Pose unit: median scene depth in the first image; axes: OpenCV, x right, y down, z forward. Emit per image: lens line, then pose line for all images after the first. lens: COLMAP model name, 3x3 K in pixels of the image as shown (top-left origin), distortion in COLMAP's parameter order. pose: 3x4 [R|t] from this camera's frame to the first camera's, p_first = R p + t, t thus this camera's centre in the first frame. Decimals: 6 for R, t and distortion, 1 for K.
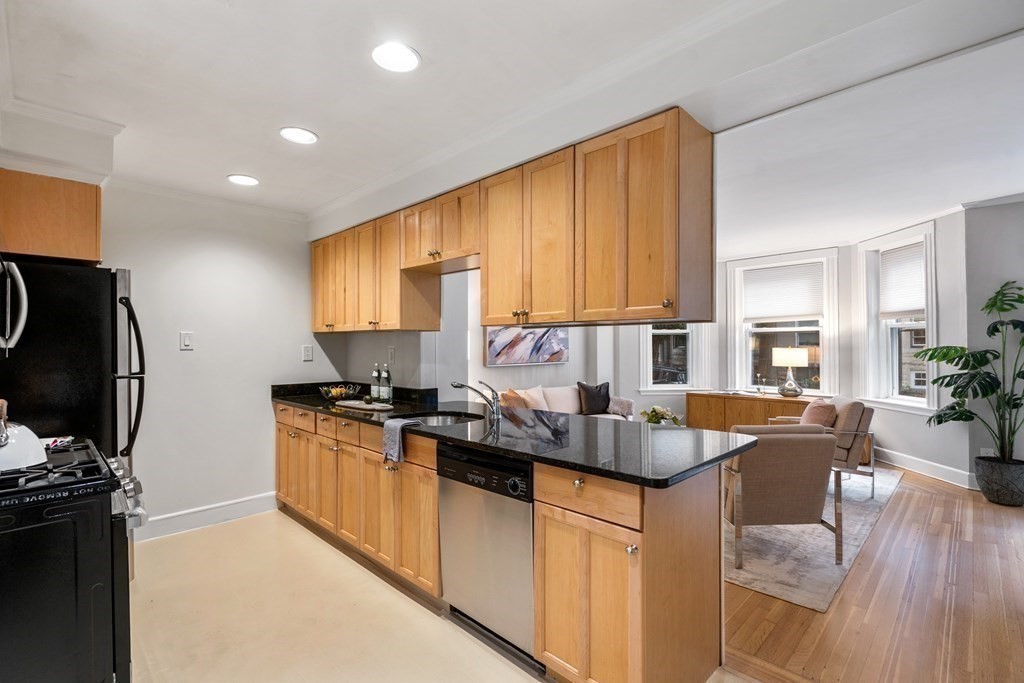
lens RADIAL K [[468.4, 0, 512.3], [0, 468.4, 344.1], [0, 0, 1]] dist [0.001970, 0.000156]
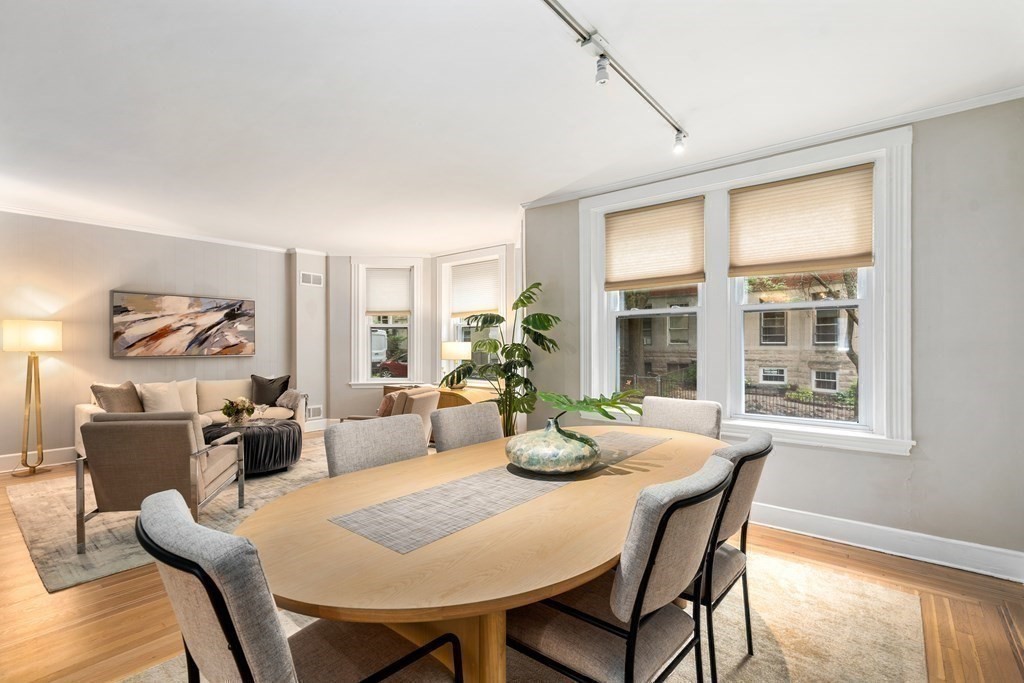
lens RADIAL K [[468.4, 0, 508.3], [0, 468.4, 346.1], [0, 0, 1]] dist [0.001970, 0.000156]
pose [[0.996403, 0.003809, 0.084651, 0.618766], [-0.004565, 0.999951, 0.008740, 0.008480], [-0.084614, -0.009095, 0.996372, -0.039799]]
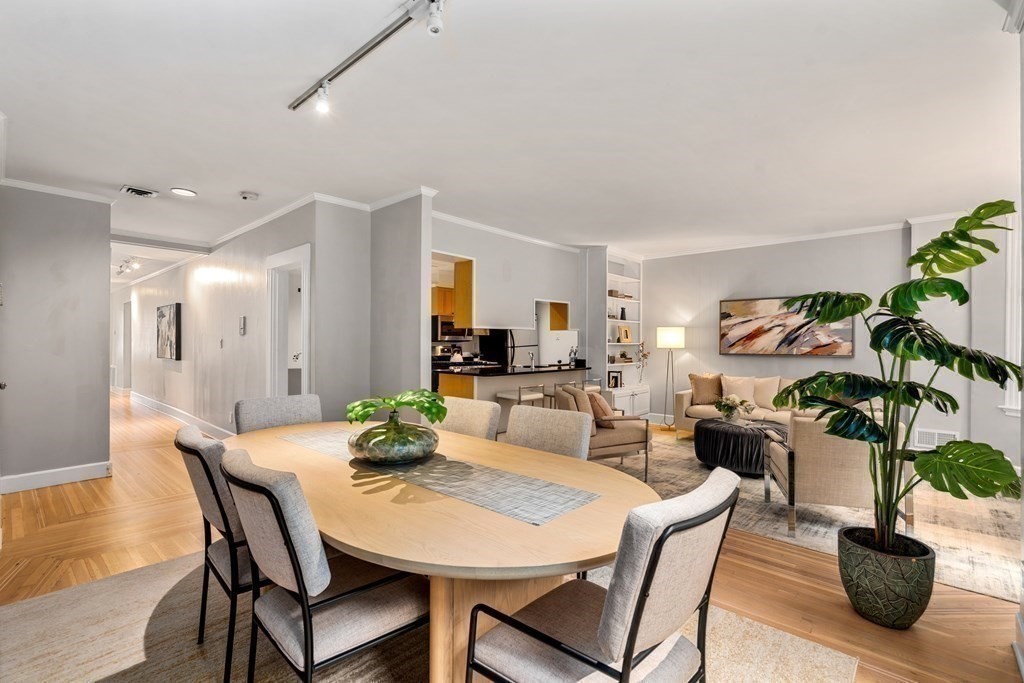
lens RADIAL K [[468.4, 0, 508.2], [0, 468.4, 341.5], [0, 0, 1]] dist [0.001970, 0.000156]
pose [[0.033388, 0.006570, -0.999421, 1.045297], [0.003001, 0.999973, 0.006674, 0.002534], [0.999438, -0.003222, 0.033368, 0.361007]]
